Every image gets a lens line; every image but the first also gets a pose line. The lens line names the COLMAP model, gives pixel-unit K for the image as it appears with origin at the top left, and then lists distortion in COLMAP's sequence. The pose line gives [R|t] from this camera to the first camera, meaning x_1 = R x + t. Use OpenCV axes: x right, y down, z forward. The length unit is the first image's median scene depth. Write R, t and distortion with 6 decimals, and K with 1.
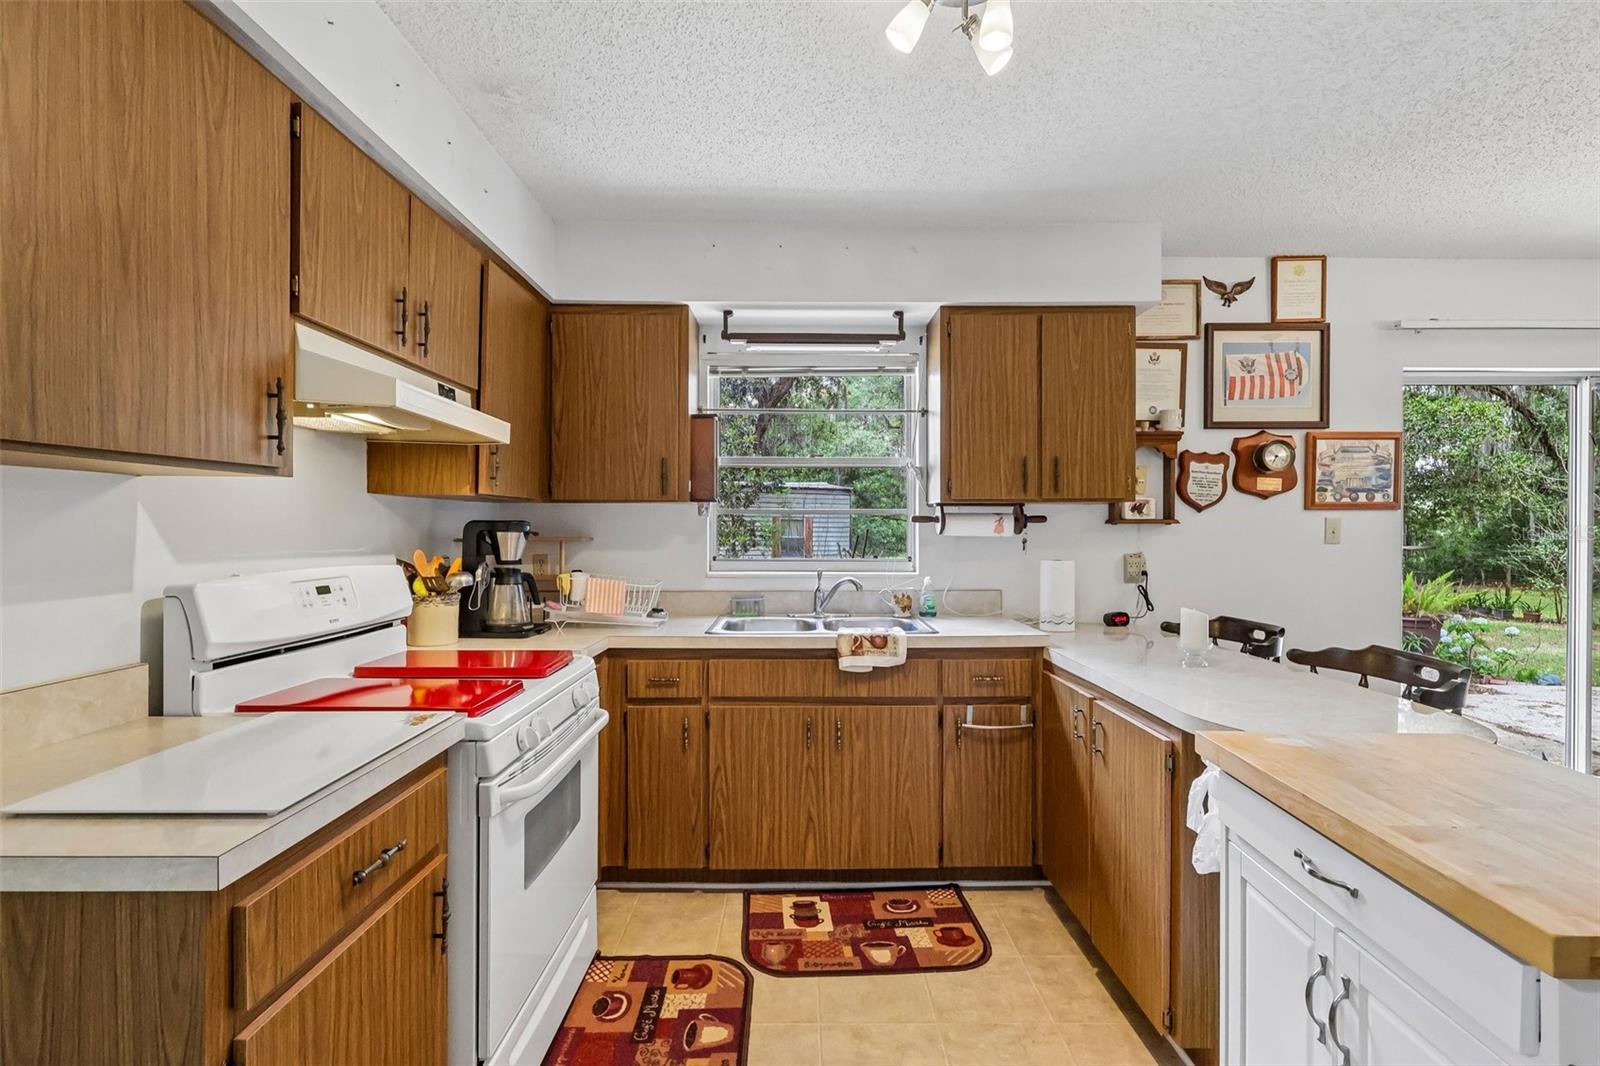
lens RADIAL K [[742.6, 0, 801.8], [0, 742.6, 531.6], [0, 0, 1]] dist [-0.001642, 0.000067]
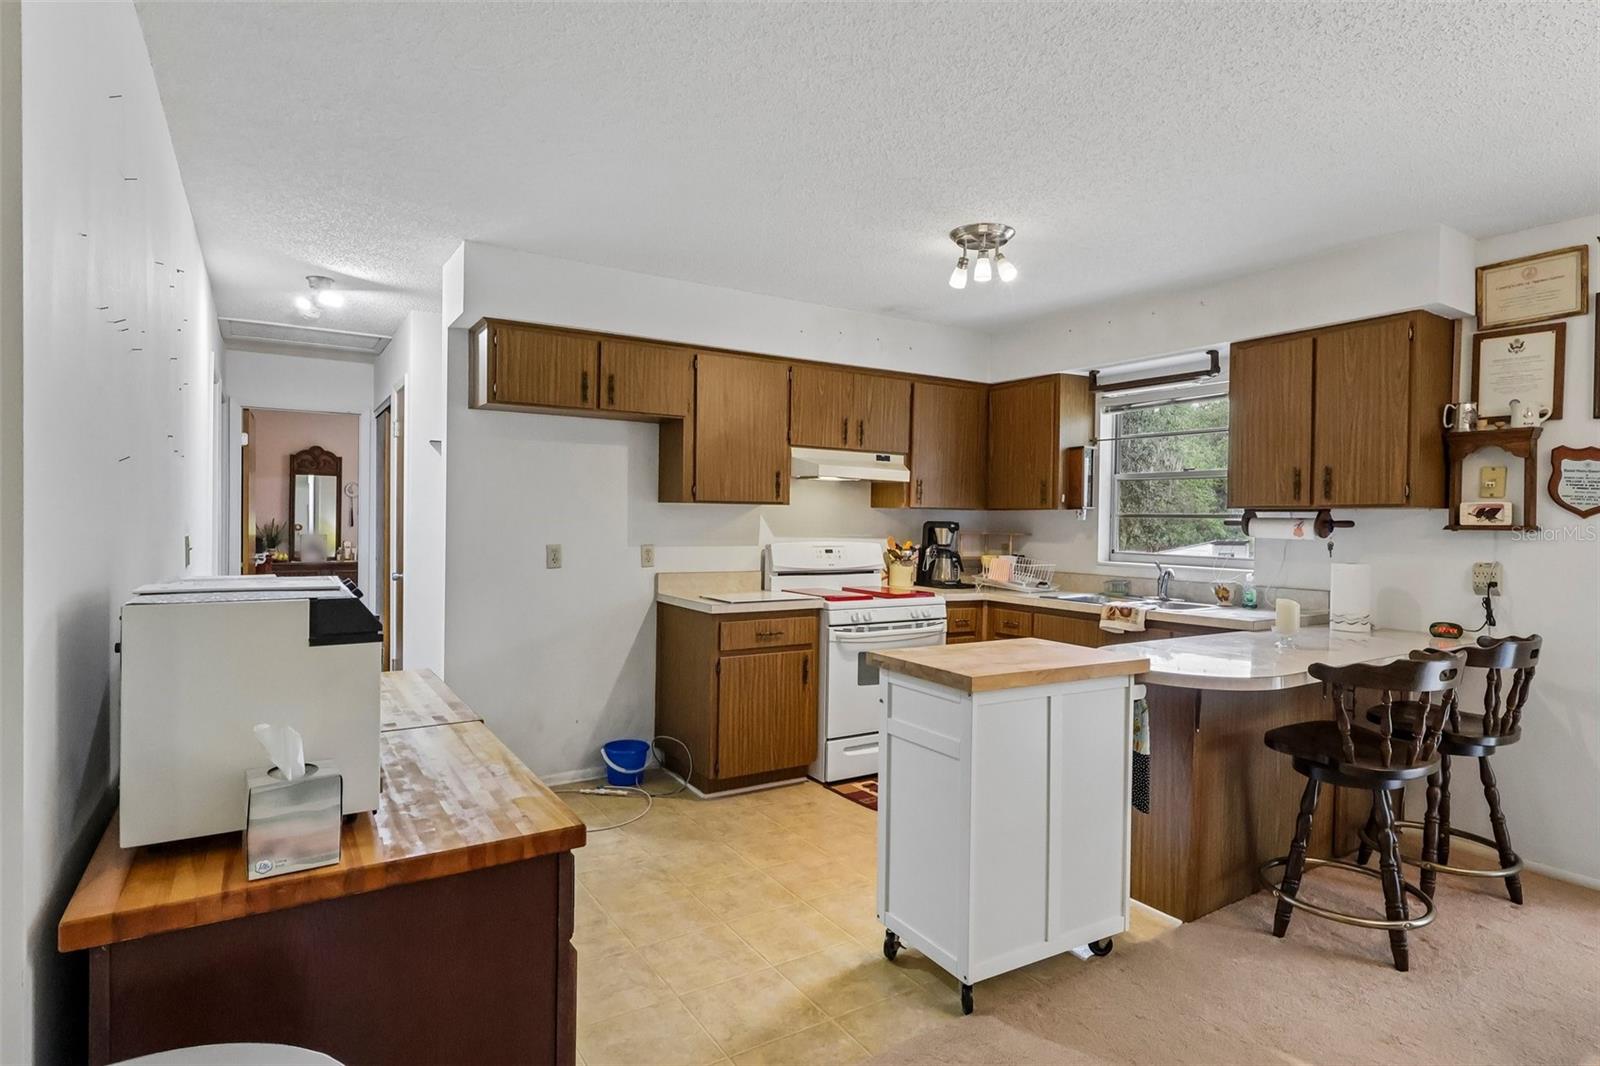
lens RADIAL K [[845.7, 0, 801.9], [0, 845.7, 529.0], [0, 0, 1]] dist [0.005048, -0.000227]
pose [[0.535110, 0.015413, -0.844642, 0.981840], [-0.018567, 0.999807, 0.006481, -0.003613], [0.844578, 0.012214, 0.535293, -0.306070]]
